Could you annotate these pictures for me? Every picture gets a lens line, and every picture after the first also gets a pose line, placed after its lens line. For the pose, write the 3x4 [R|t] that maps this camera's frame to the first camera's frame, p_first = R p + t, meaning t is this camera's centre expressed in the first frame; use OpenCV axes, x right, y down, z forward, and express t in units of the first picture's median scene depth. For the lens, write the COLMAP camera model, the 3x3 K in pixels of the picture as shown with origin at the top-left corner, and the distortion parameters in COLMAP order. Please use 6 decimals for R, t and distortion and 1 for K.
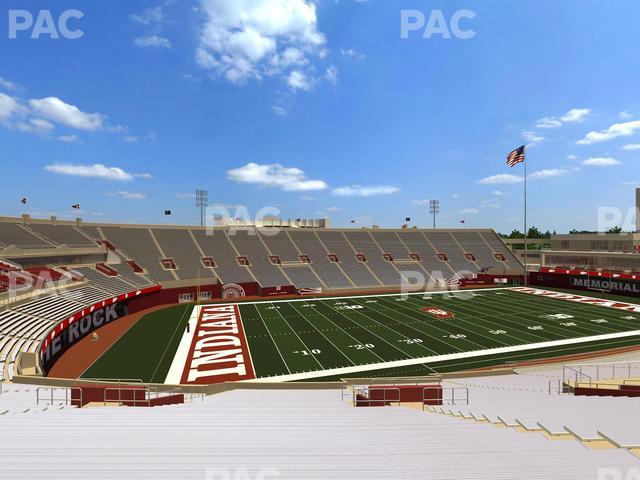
lens RADIAL K [[319.7, 0, 320.2], [0, 319.7, 240.4], [0, 0, 1]] dist [0.001718, -0.000631]
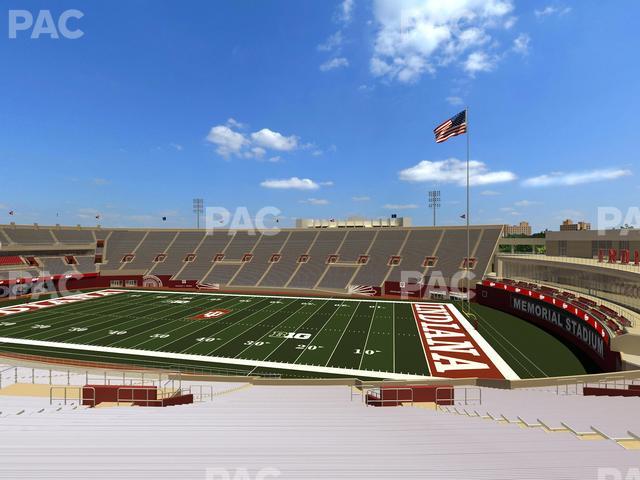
lens RADIAL K [[319.7, 0, 321.2], [0, 319.7, 240.8], [0, 0, 1]] dist [0.001718, -0.000631]
pose [[0.866305, 0.000995, -0.499515, 0.933799], [-0.000411, 0.999999, 0.001278, -0.000571], [0.499516, -0.000902, 0.866304, 0.263119]]
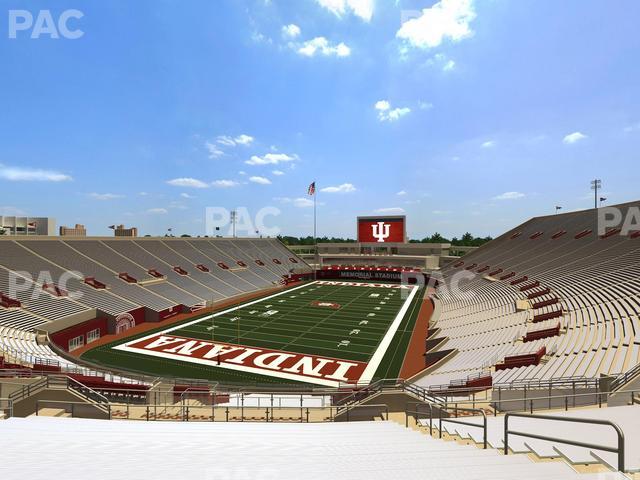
lens RADIAL K [[319.7, 0, 320.0], [0, 319.7, 240.3], [0, 0, 1]] dist [0.001718, -0.000631]
pose [[0.618075, -0.000992, 0.786118, -0.613864], [0.001282, 0.999999, 0.000255, -0.046591], [-0.786118, 0.000850, 0.618076, 0.126876]]
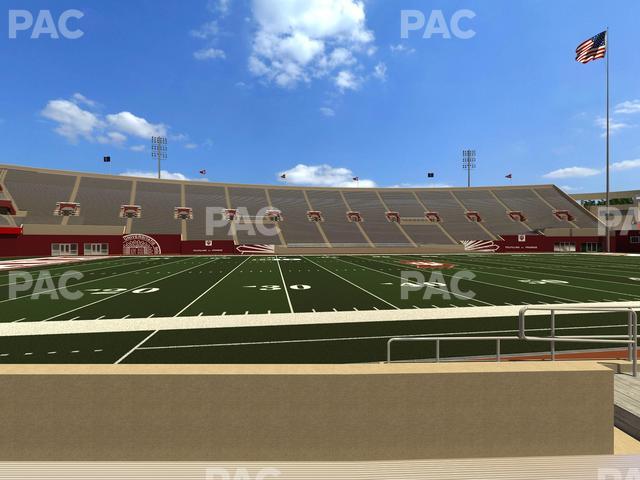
lens RADIAL K [[319.7, 0, 320.2], [0, 319.7, 240.3], [0, 0, 1]] dist [0.001718, -0.000631]
pose [[0.988789, -0.000001, -0.149316, 0.225398], [-0.000056, 1.000000, -0.000377, 0.152645], [0.149316, 0.000381, 0.988789, 0.375581]]
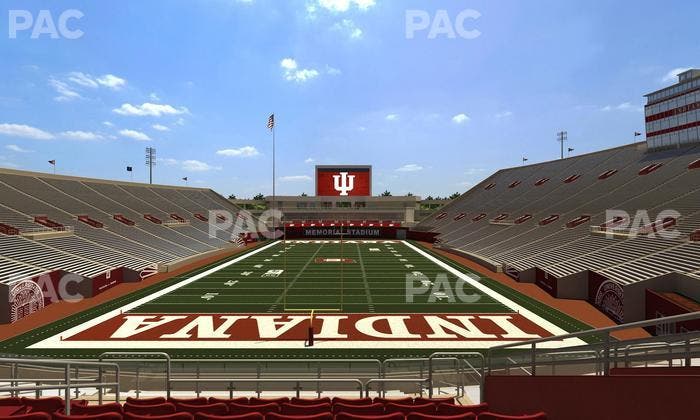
lens RADIAL K [[349.6, 0, 349.7], [0, 349.6, 210.7], [0, 0, 1]] dist [0.003215, -0.002283]
pose [[0.296937, -0.000868, 0.954897, -0.583356], [0.001497, 0.999999, 0.000443, 0.050836], [-0.954896, 0.001298, 0.296938, 0.500537]]
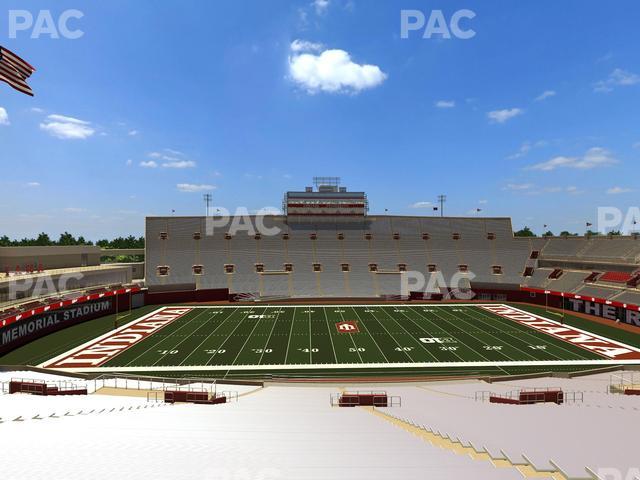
lens RADIAL K [[319.7, 0, 320.7], [0, 319.7, 241.4], [0, 0, 1]] dist [0.001718, -0.000631]
pose [[0.966388, 0.000973, -0.257085, 0.454932], [-0.000864, 0.999999, 0.000536, -0.044970], [0.257086, -0.000296, 0.966389, -0.028210]]
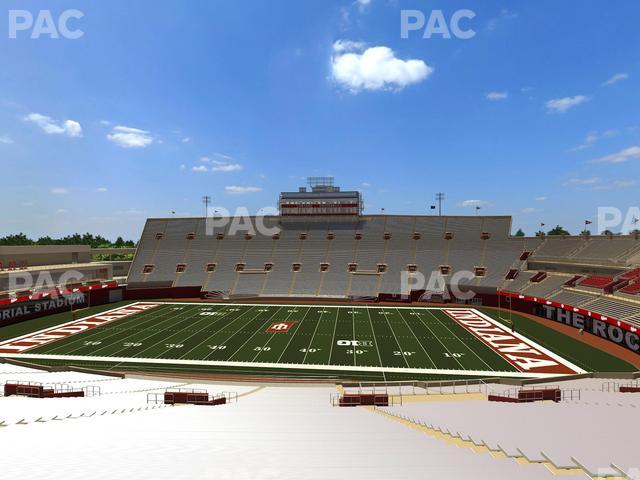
lens RADIAL K [[319.7, 0, 320.4], [0, 319.7, 241.2], [0, 0, 1]] dist [0.001718, -0.000631]
pose [[0.923923, 0.001367, -0.382577, 0.730448], [-0.001369, 0.999999, 0.000267, -0.045783], [0.382577, 0.000277, 0.923924, 0.061361]]
